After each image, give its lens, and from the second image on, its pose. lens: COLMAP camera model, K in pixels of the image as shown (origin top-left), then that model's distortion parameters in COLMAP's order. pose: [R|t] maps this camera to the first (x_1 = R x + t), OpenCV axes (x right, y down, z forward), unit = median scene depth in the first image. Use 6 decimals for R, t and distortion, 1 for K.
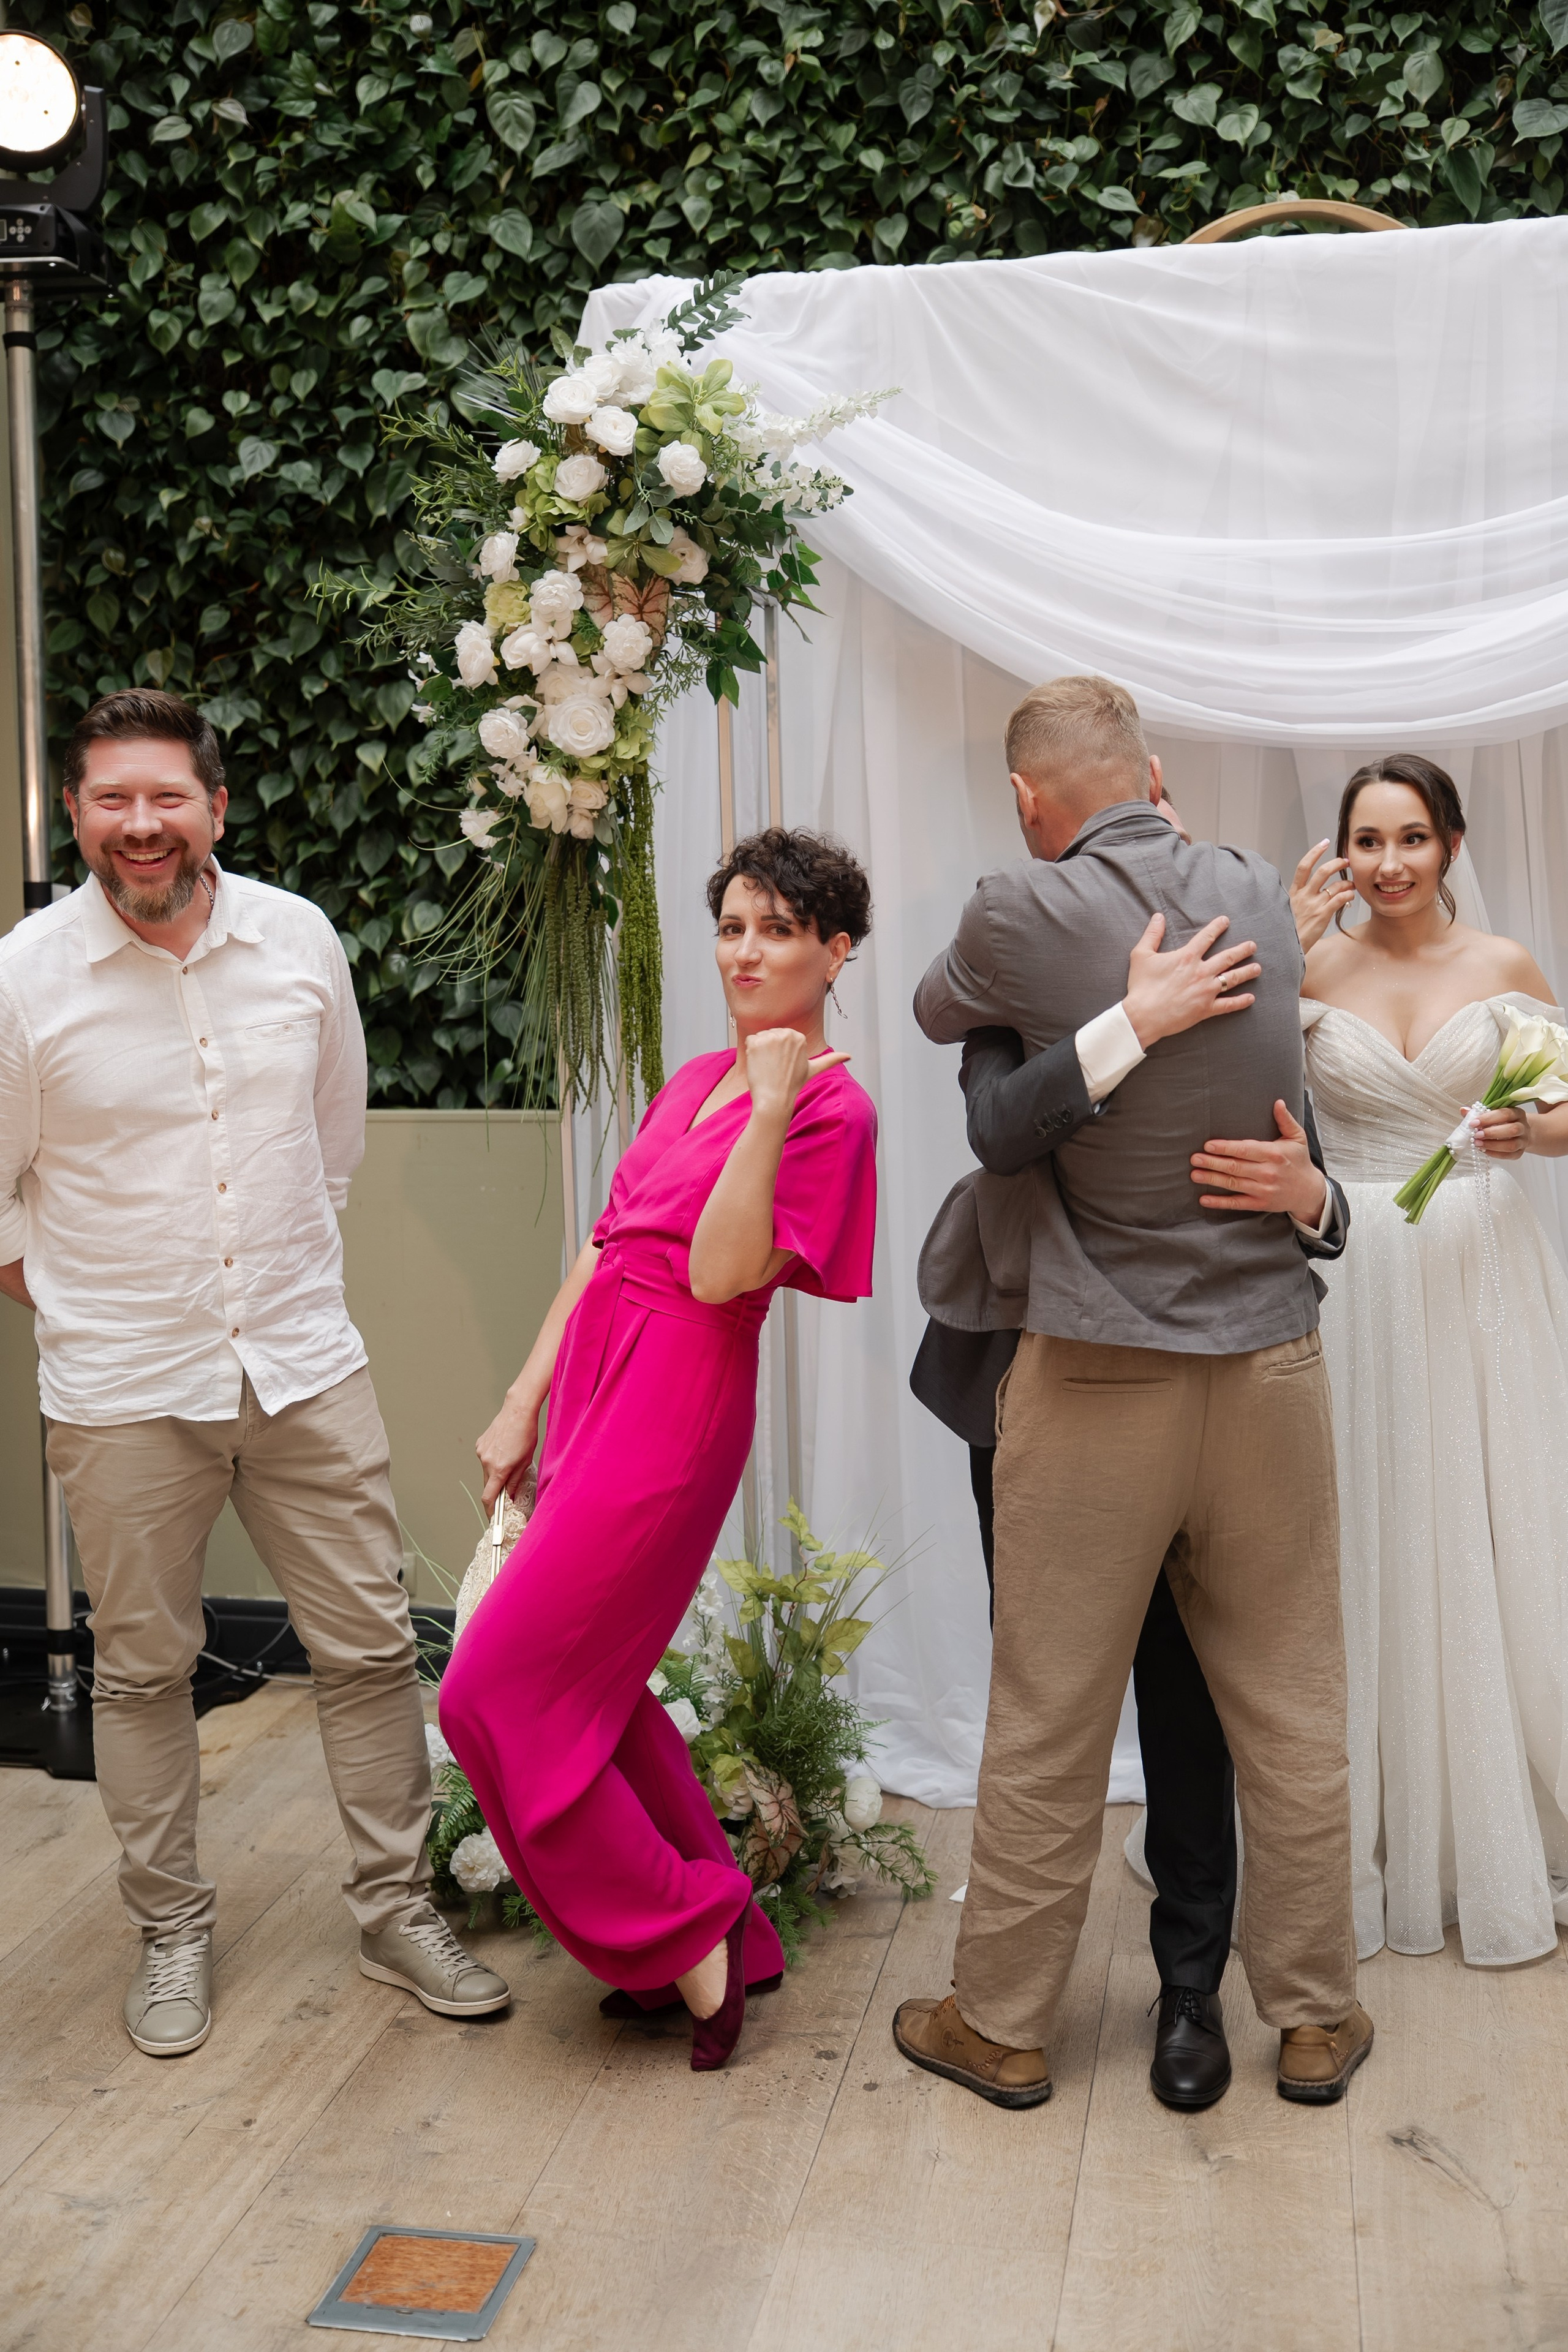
lens RADIAL K [[2553.4, 0, 746.5], [0, 2553.4, 1176.8], [0, 0, 1]] dist [-0.004593, 0.000000]
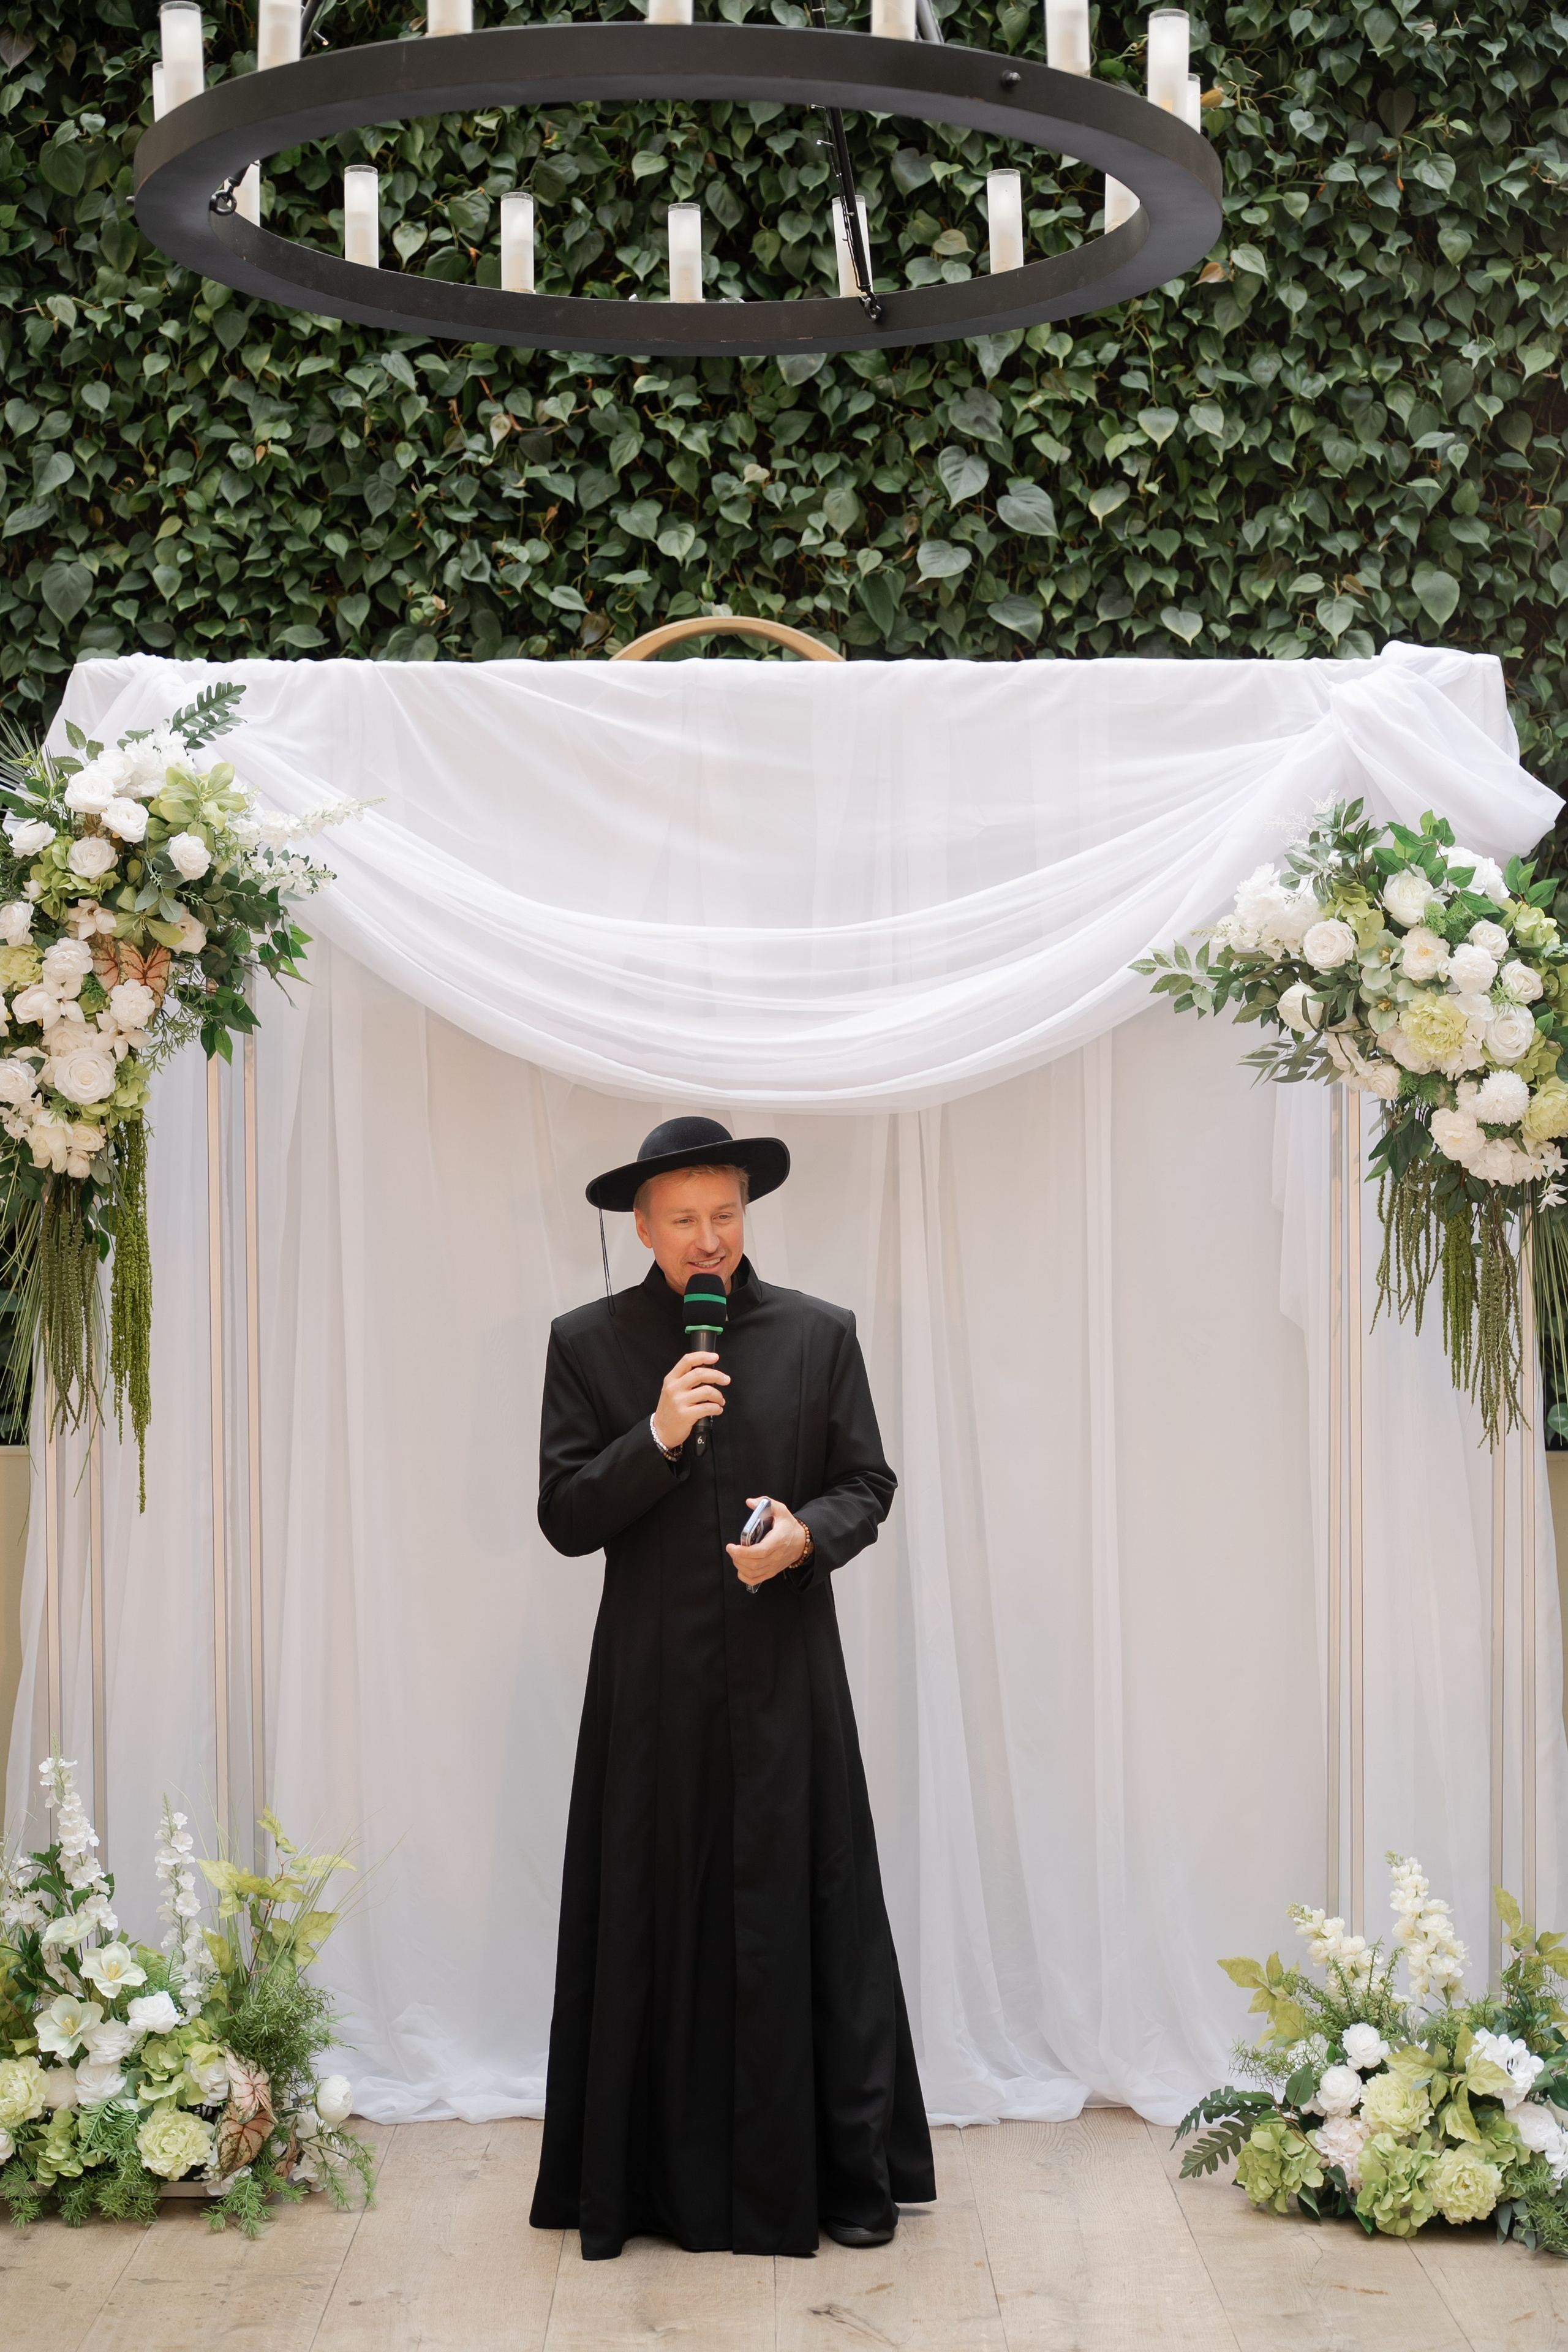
lens RADIAL K [[3355.5, 0, 725.2], [0, 3355.5, 1130.4], [0, 0, 1]] dist [-0.015681, 0.000000]
pose [[0.978896, 0.026092, 0.202688, -0.071971], [0.002892, 0.989948, -0.141402, 0.041022], [-0.204340, 0.139004, 0.968980, -0.363607]]
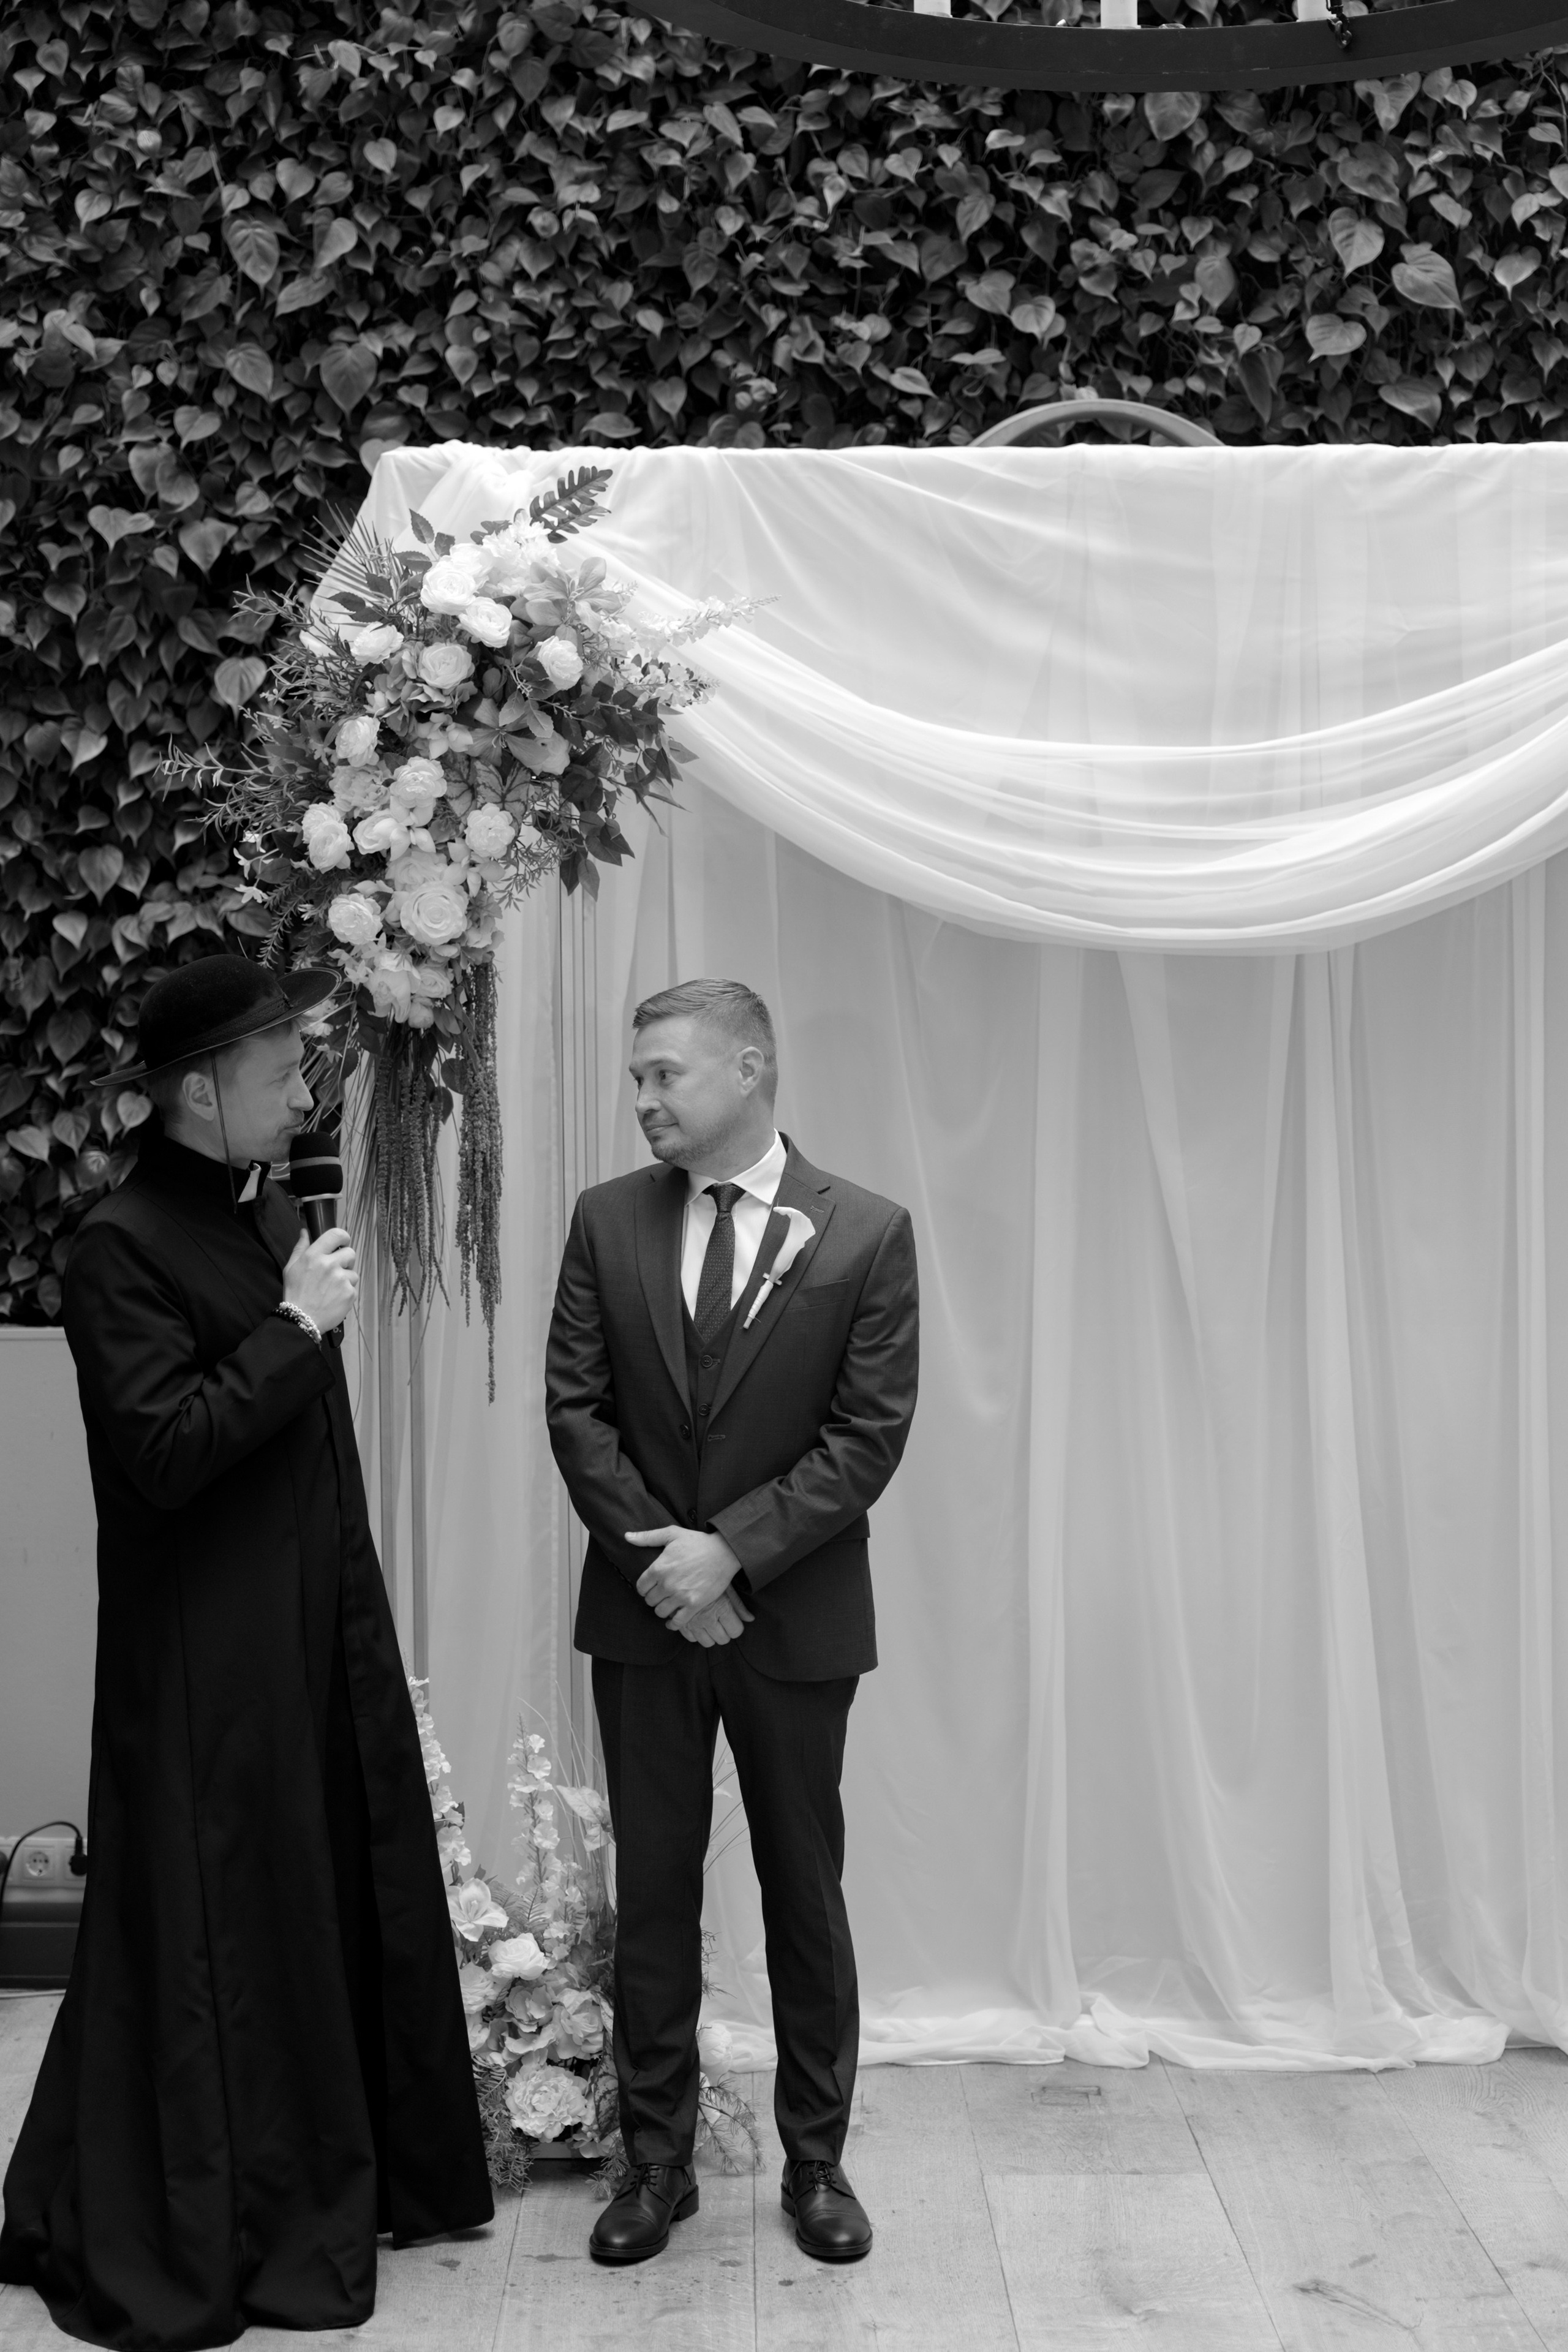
lens RADIAL K [[3524.4, 0, 829.0], [0, 3524.4, 1141.4], [0, 0, 1]] dist [-0.017389, 0.000000]
pose [[0.978743, 0.013970, 0.204613, -0.156342], [0.006544, 0.995042, -0.099241, 0.035769], [-0.204985, 0.098471, 0.973799, -0.267918]]
